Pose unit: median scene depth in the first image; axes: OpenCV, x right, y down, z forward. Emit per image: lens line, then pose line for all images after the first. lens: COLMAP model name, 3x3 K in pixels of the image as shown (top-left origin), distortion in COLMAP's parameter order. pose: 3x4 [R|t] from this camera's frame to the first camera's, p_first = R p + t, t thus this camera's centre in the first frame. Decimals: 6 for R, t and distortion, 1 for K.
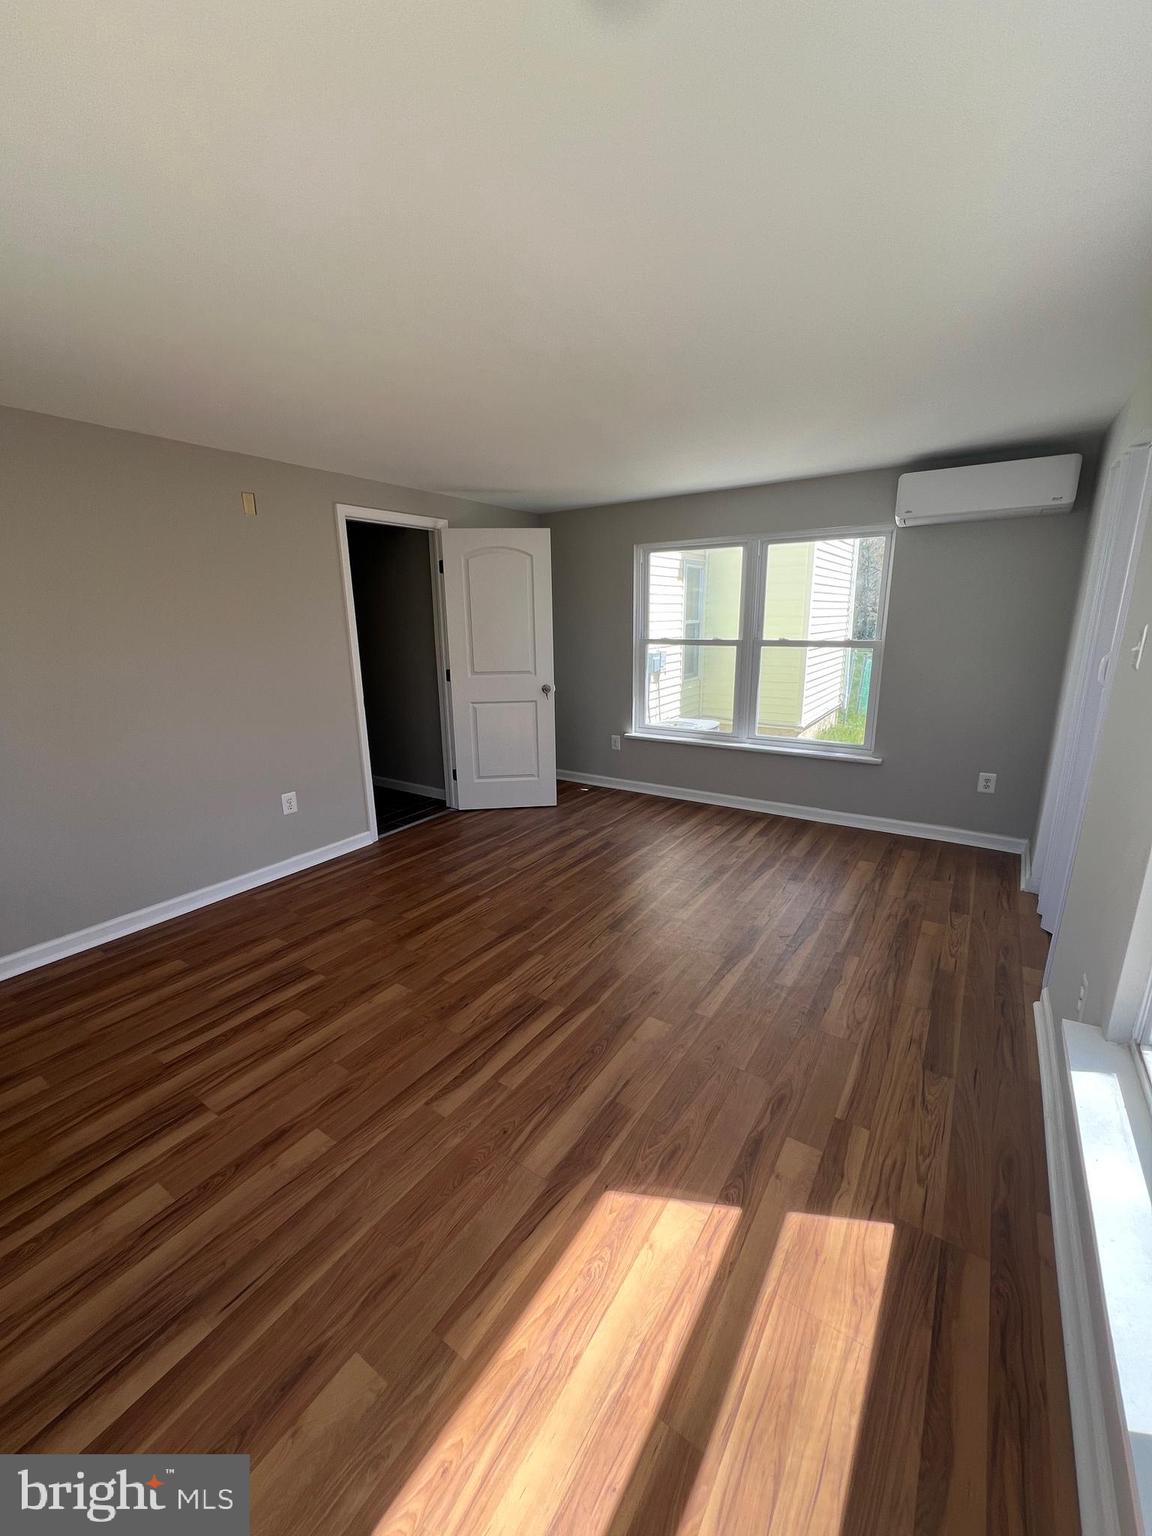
lens RADIAL K [[611.5, 0, 576.7], [0, 611.5, 770.0], [0, 0, 1]] dist [-0.000964, 0.000147]
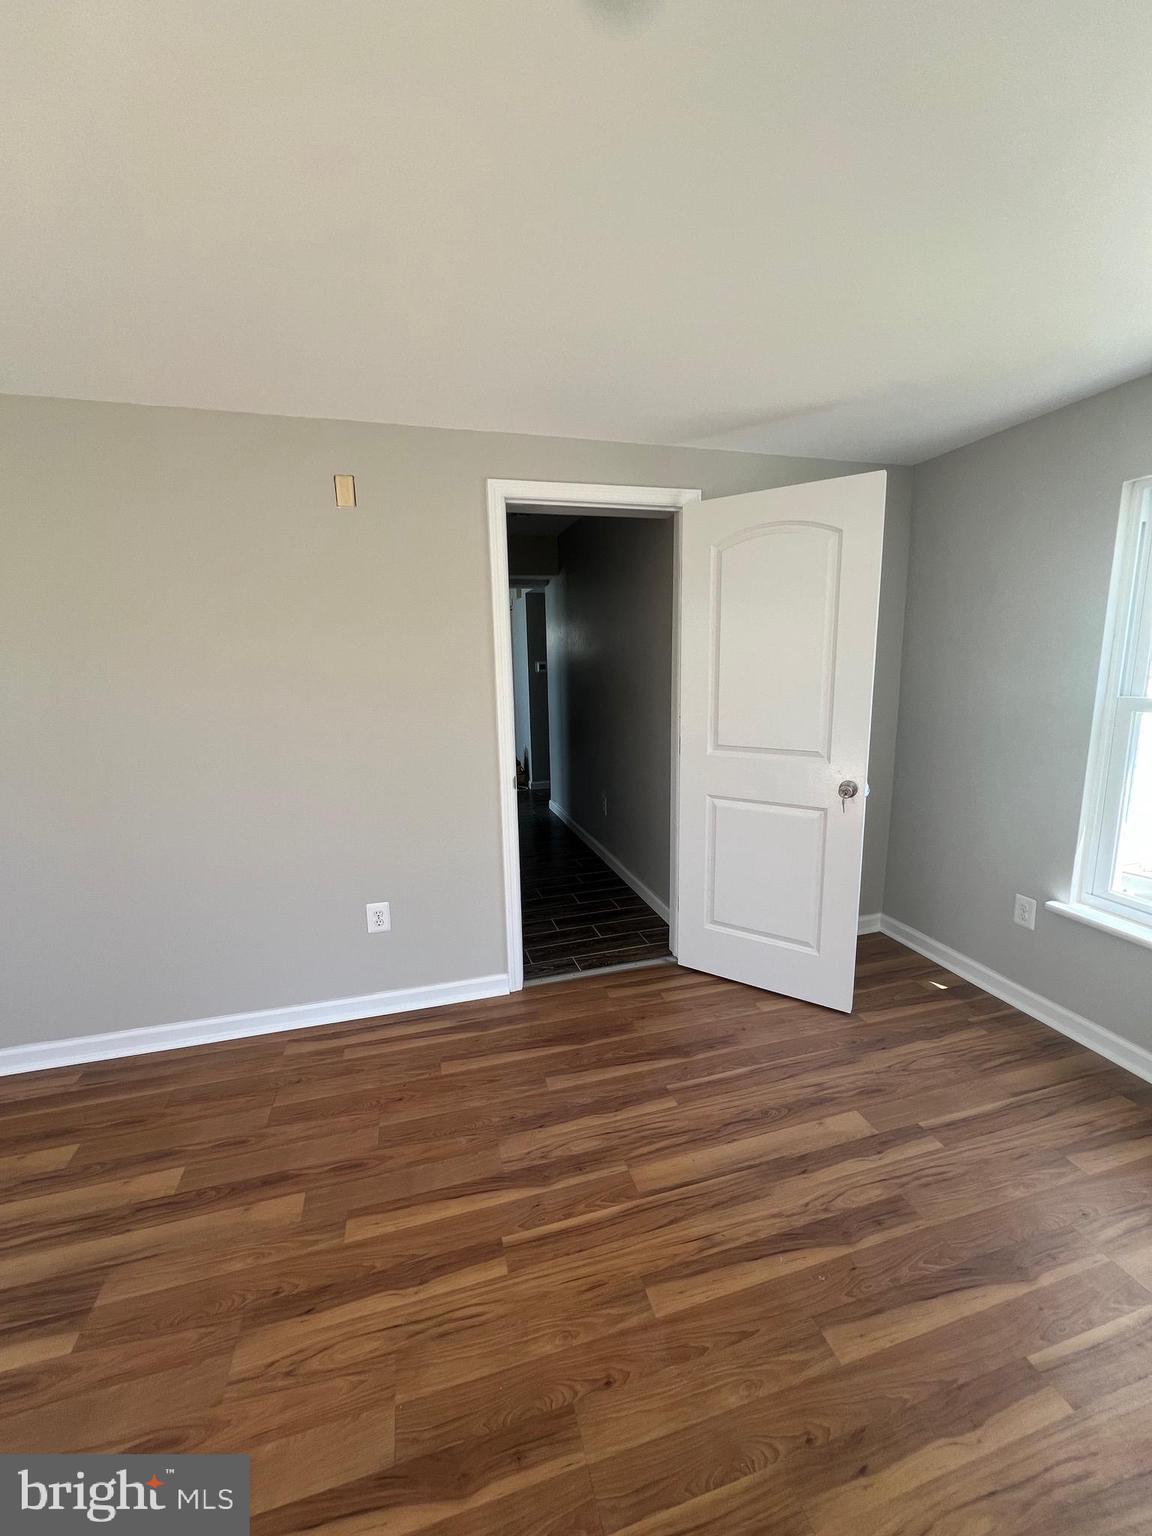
lens RADIAL K [[611.5, 0, 578.5], [0, 611.5, 768.7], [0, 0, 1]] dist [-0.000964, 0.000147]
pose [[0.763949, 0.114361, -0.635061, 0.130068], [-0.151942, 0.988378, -0.004792, -0.148085], [0.627133, 0.100153, 0.772447, 0.606026]]
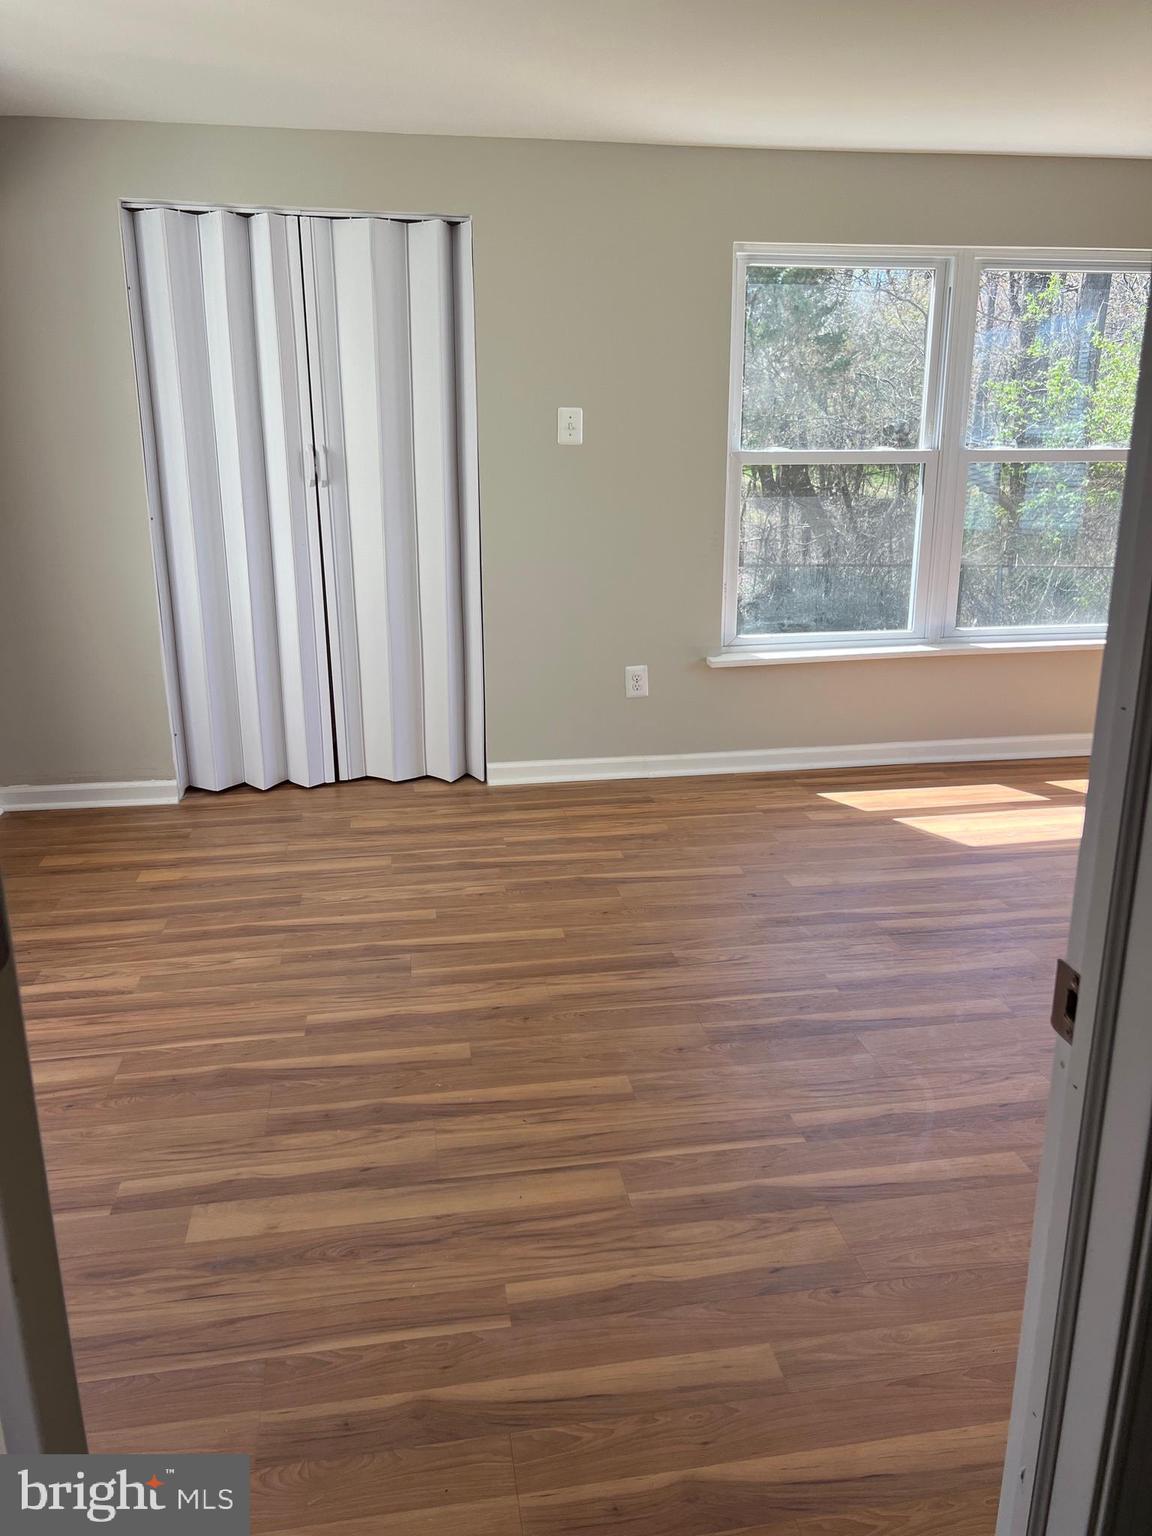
lens RADIAL K [[1152.6, 0, 603.0], [0, 1152.6, 772.5], [0, 0, 1]] dist [0.017893, -0.024297]
pose [[-0.699018, -0.188200, 0.689894, -0.482308], [0.184921, 0.884360, 0.428616, -0.287843], [-0.690780, 0.427186, -0.583382, 1.314443]]
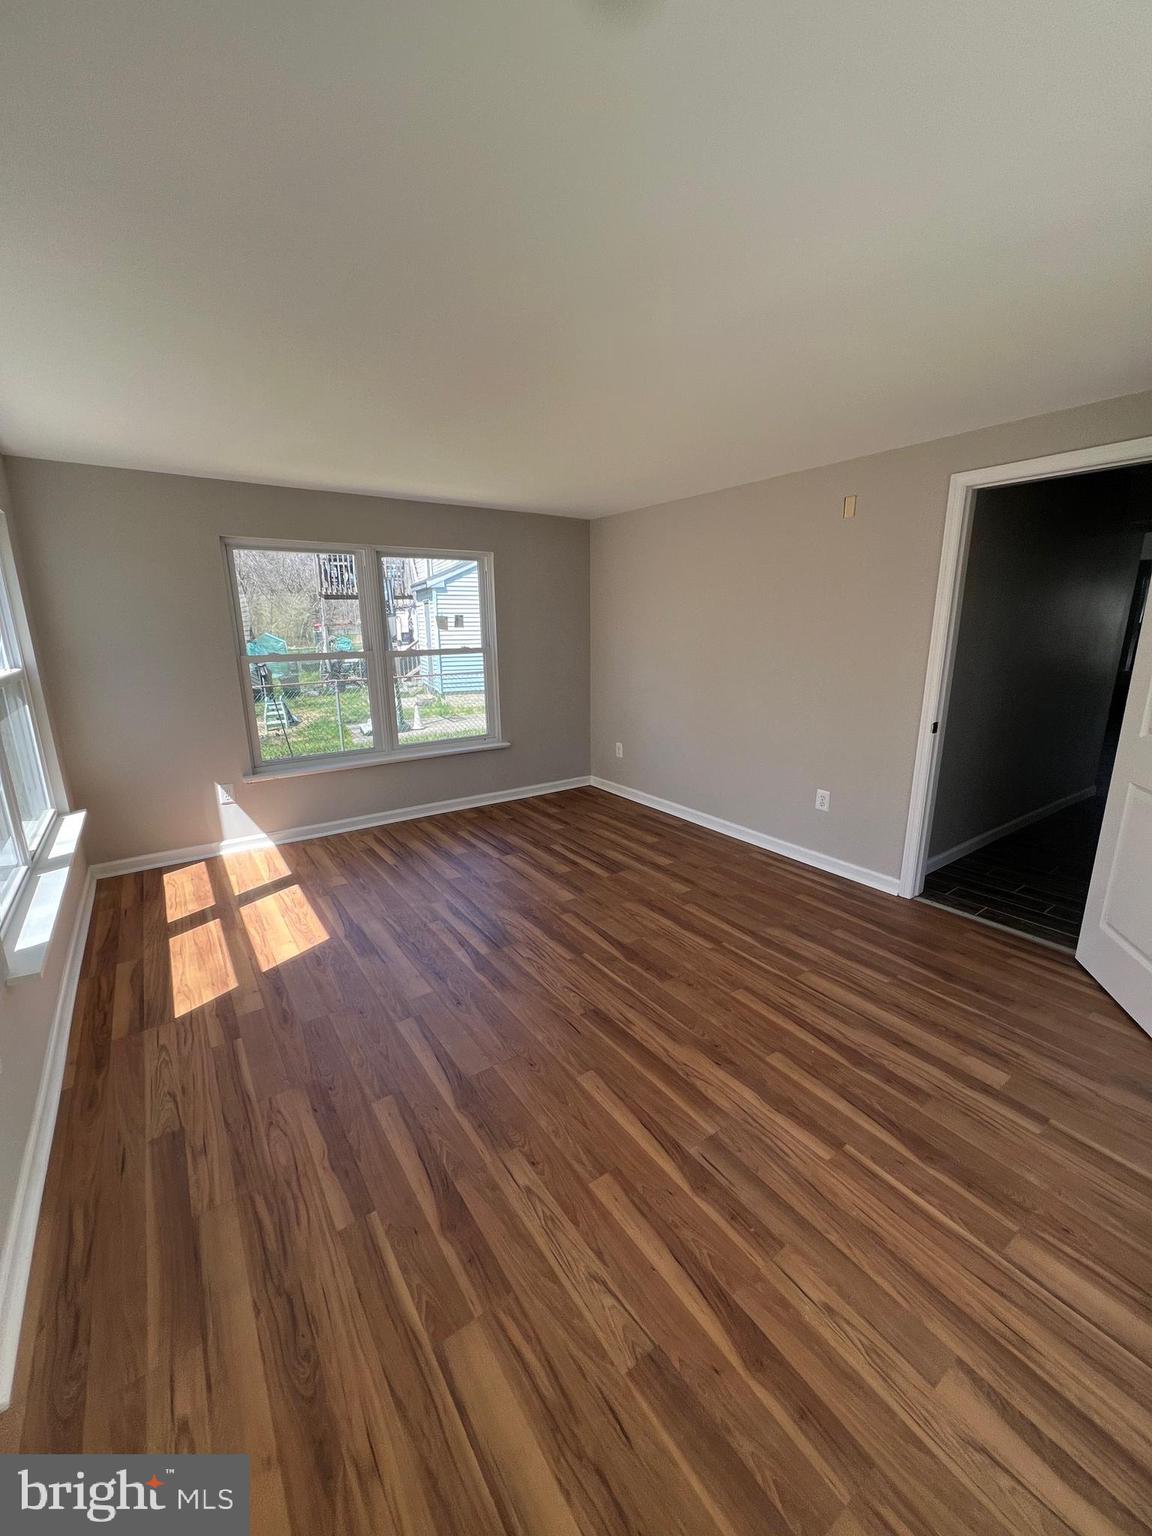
lens RADIAL K [[611.5, 0, 580.0], [0, 611.5, 766.2], [0, 0, 1]] dist [-0.000964, 0.000147]
pose [[-0.360400, 0.233532, -0.903092, 0.599859], [-0.215462, 0.921131, 0.324182, -0.247916], [0.907573, 0.311417, -0.281658, 0.928686]]
